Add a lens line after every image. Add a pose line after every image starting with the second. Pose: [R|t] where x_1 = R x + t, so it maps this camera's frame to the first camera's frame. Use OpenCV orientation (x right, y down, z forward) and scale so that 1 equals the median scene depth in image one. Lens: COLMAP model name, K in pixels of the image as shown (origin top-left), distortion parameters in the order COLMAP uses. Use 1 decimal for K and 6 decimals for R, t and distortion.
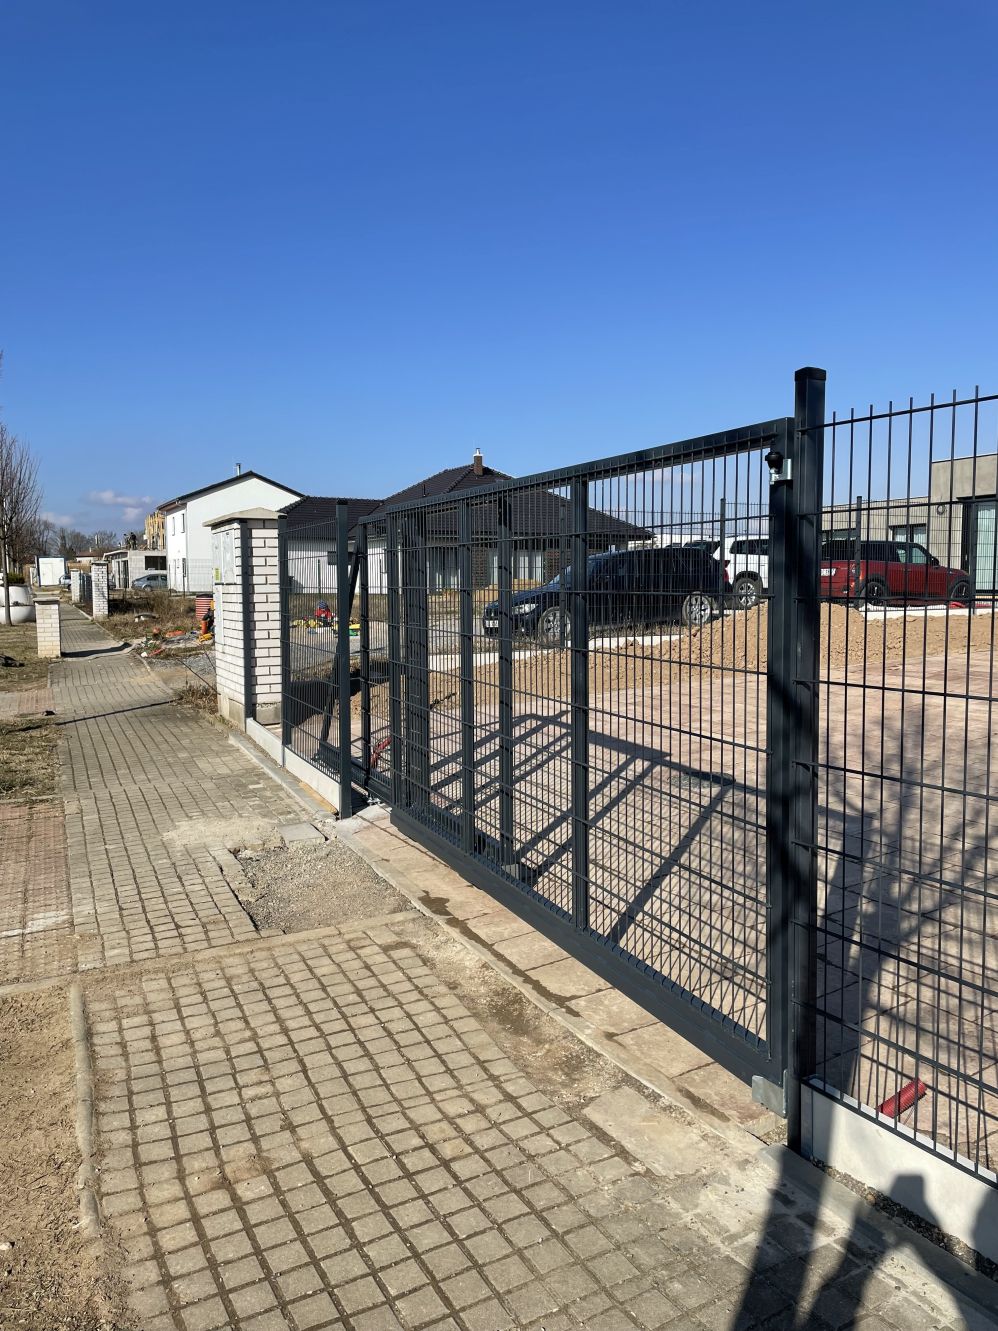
lens RADIAL K [[999.3, 0, 499.0], [0, 999.3, 665.5], [0, 0, 1]] dist [0.083639, -0.103092]
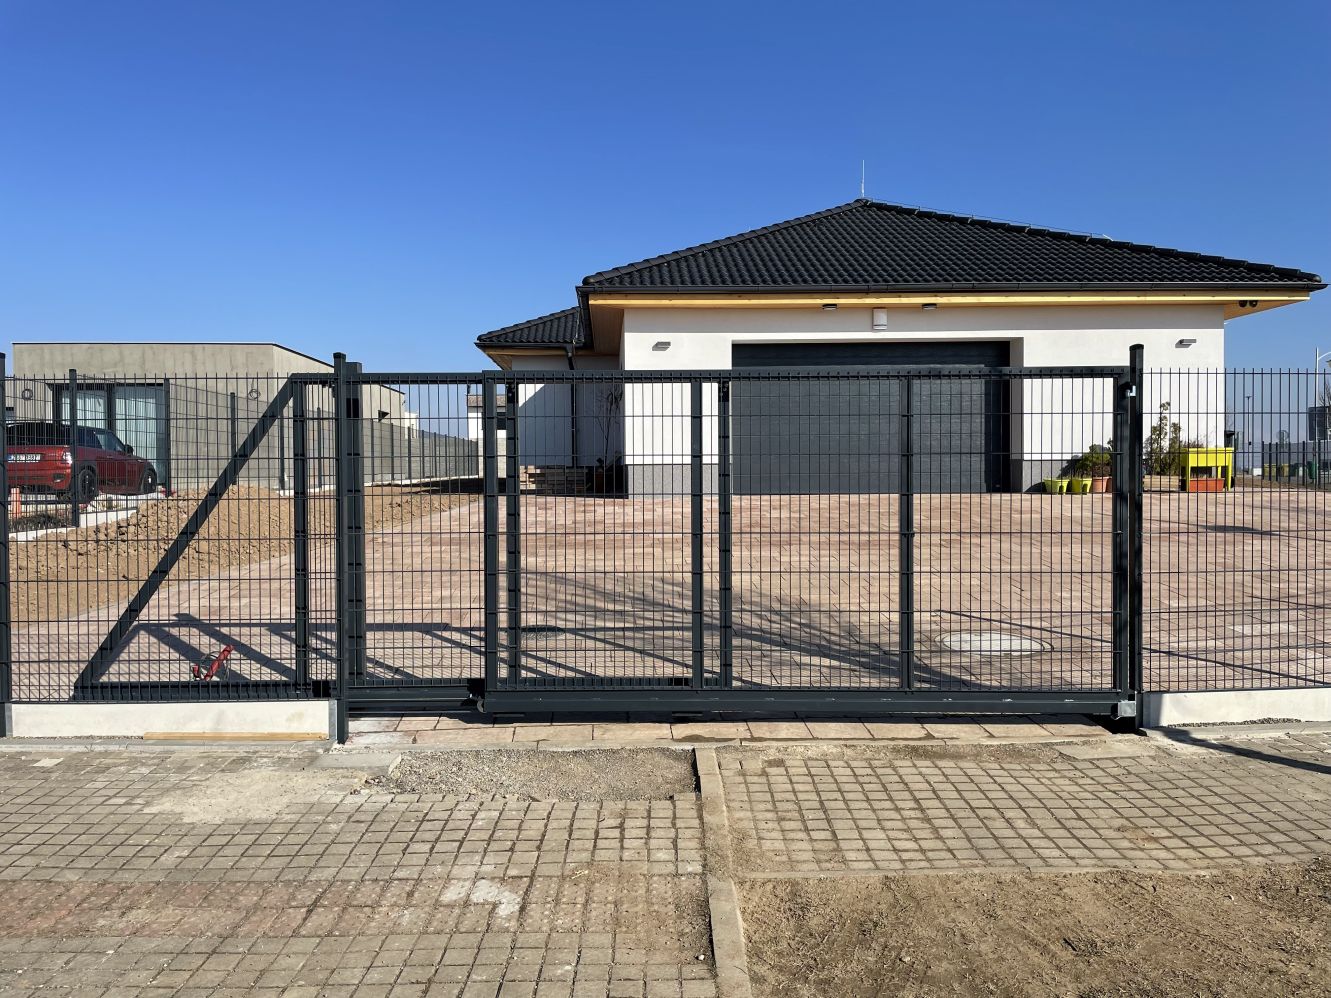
lens RADIAL K [[999.3, 0, 665.5], [0, 999.3, 499.0], [0, 0, 1]] dist [0.083639, -0.103092]
pose [[0.417270, -0.026748, 0.908389, -1.322407], [0.081585, 0.996633, -0.008129, -0.024885], [-0.905113, 0.077503, 0.418047, 0.677957]]
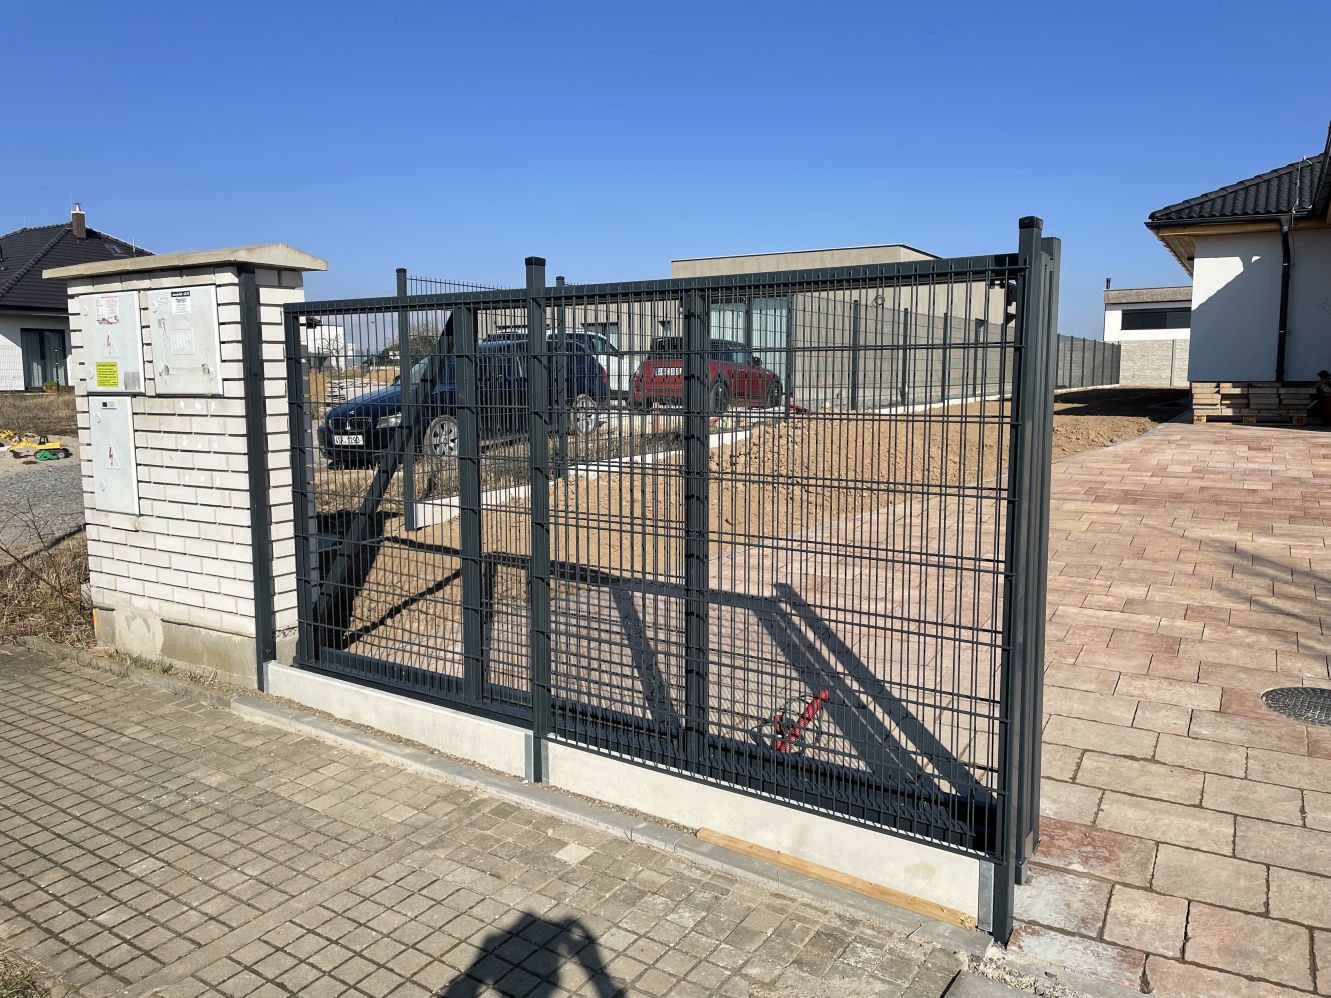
lens RADIAL K [[999.3, 0, 665.5], [0, 999.3, 499.0], [0, 0, 1]] dist [0.083639, -0.103092]
pose [[0.852993, -0.060216, 0.518437, -0.879665], [0.039788, 0.997934, 0.050445, -0.113508], [-0.520403, -0.022402, 0.853627, 1.139962]]
